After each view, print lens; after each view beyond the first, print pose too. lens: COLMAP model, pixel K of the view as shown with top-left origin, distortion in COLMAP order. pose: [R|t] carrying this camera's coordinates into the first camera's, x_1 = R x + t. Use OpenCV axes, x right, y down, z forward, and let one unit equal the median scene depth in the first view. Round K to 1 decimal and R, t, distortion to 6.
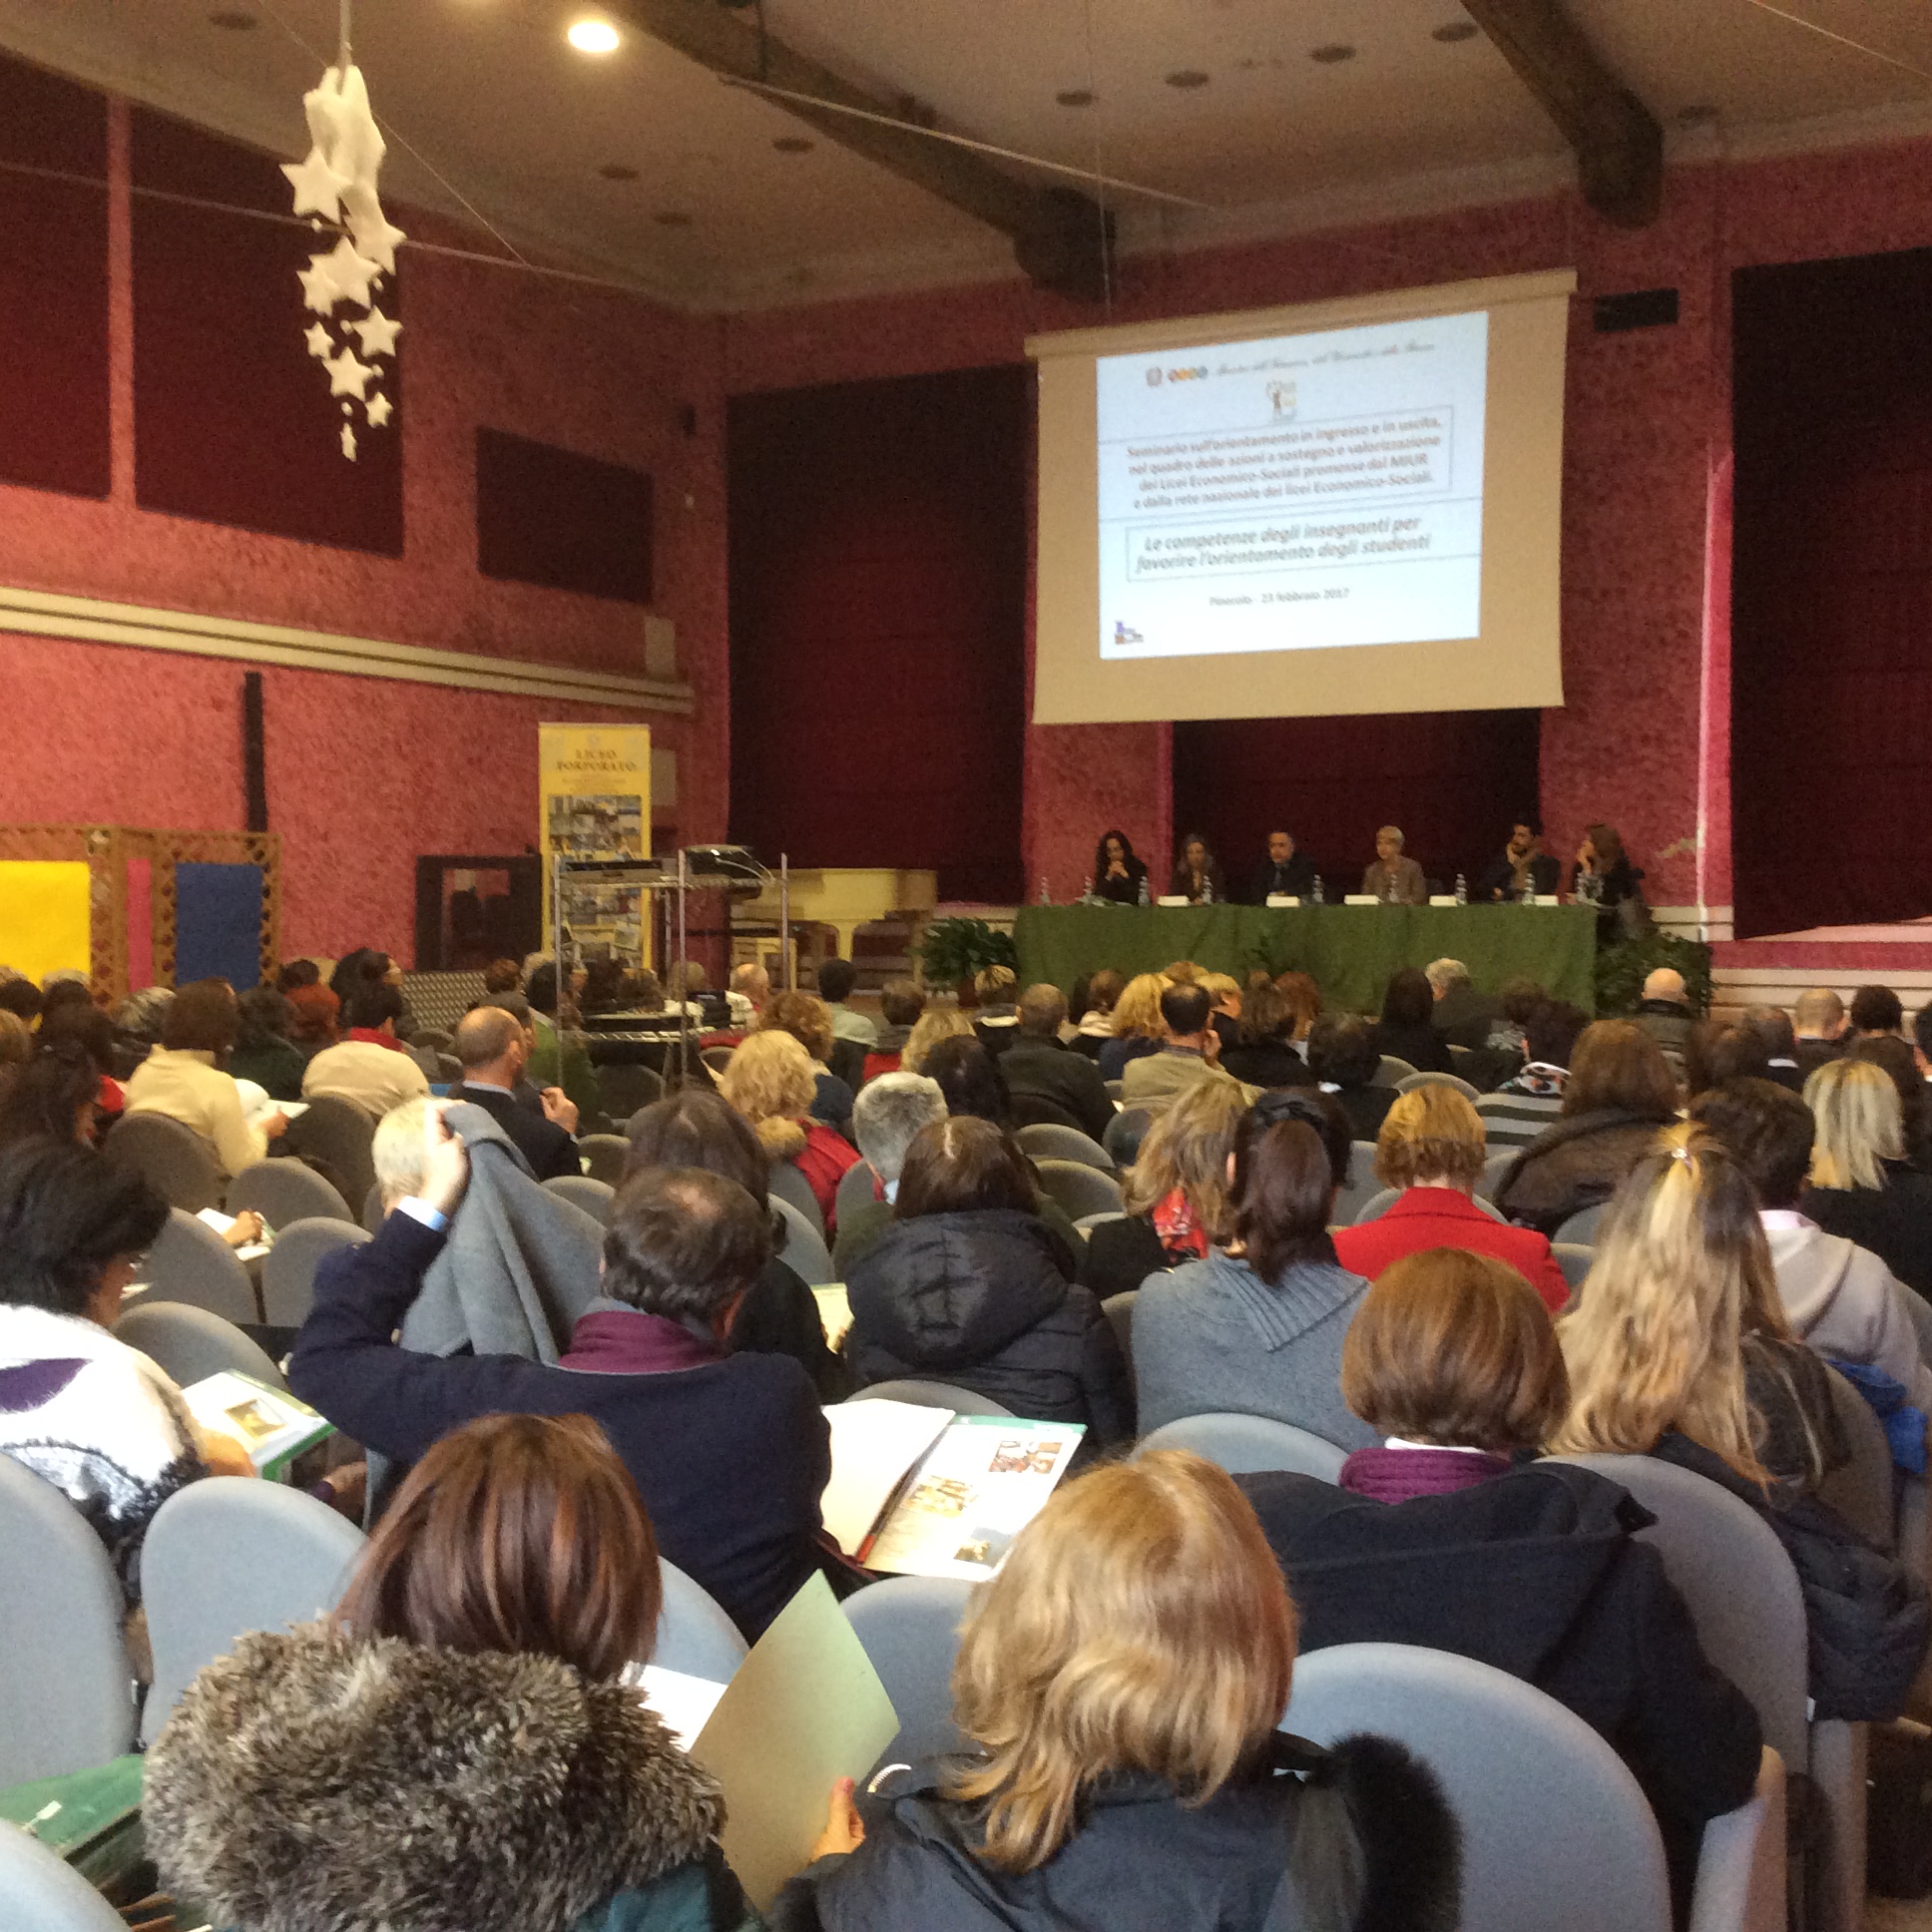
lens RADIAL K [[2406.5, 0, 957.3], [0, 2406.5, 972.1], [0, 0, 1]] dist [0.085872, 0.000000]
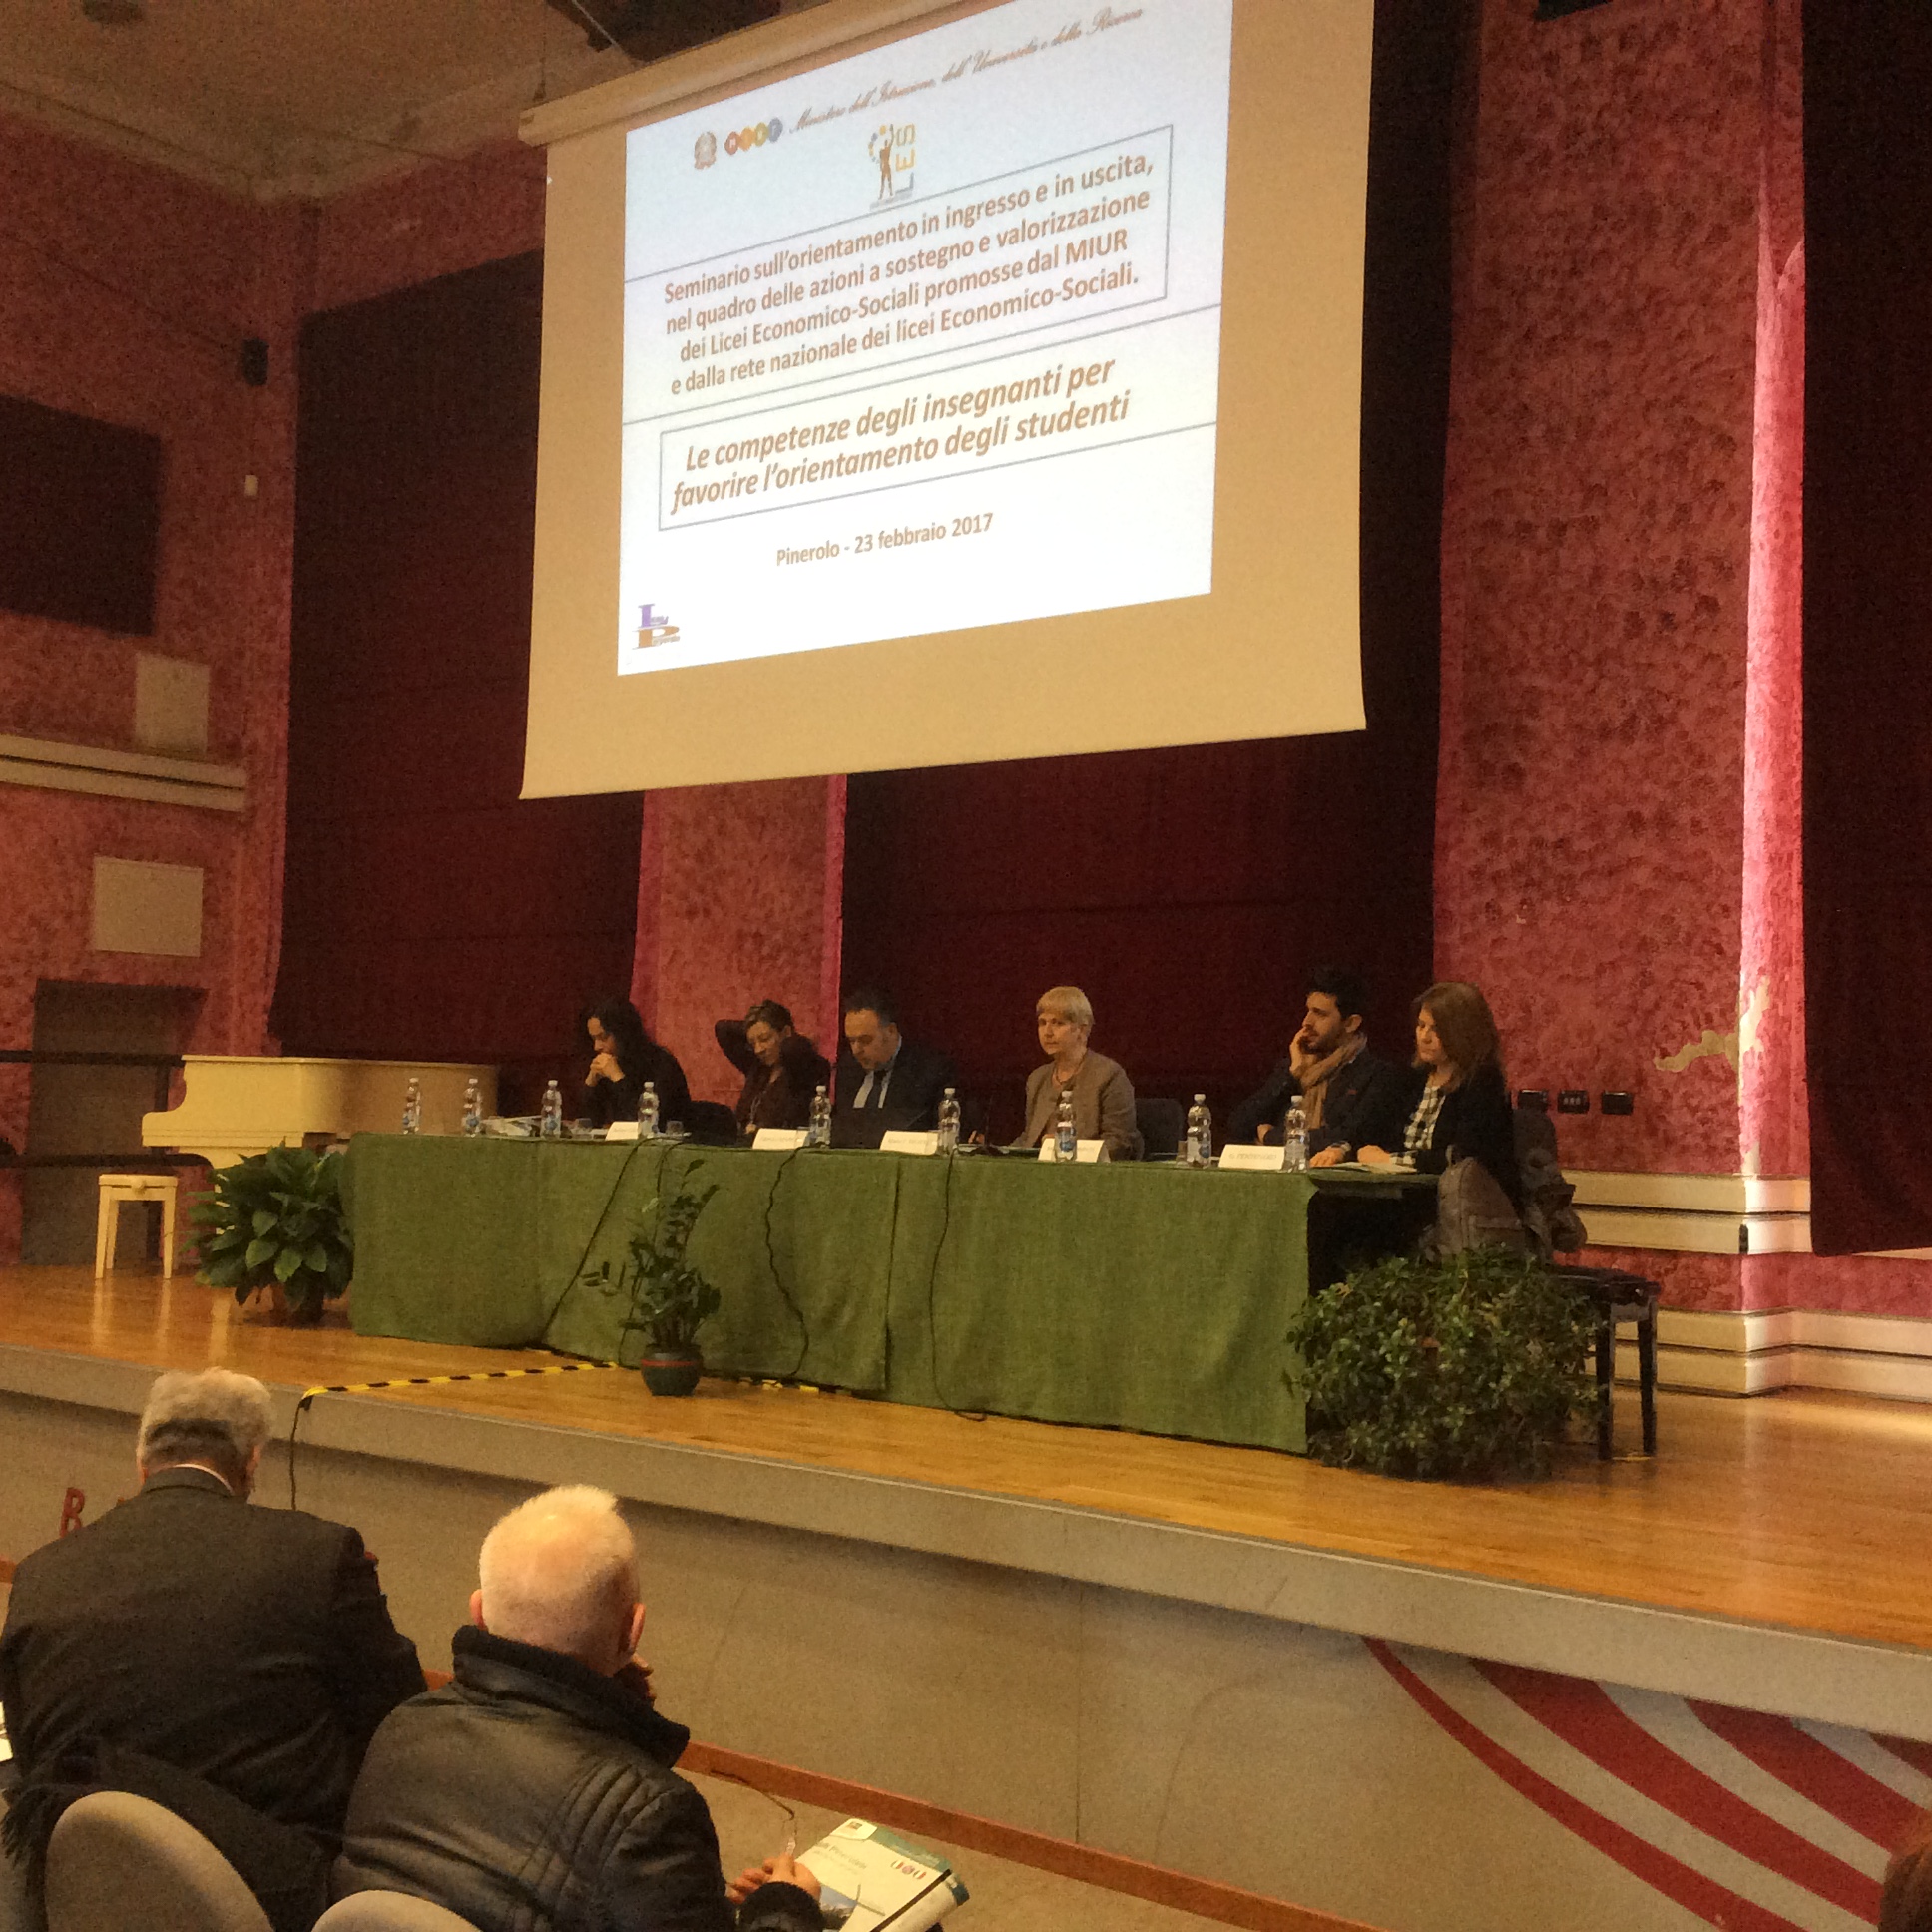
lens RADIAL K [[2406.5, 0, 973.7], [0, 2406.5, 955.3], [0, 0, 1]] dist [0.085872, 0.000000]
pose [[0.980079, 0.014960, -0.198042, 0.252885], [-0.033596, 0.995277, -0.091077, -0.022093], [0.195744, 0.095916, 0.975953, 0.512384]]
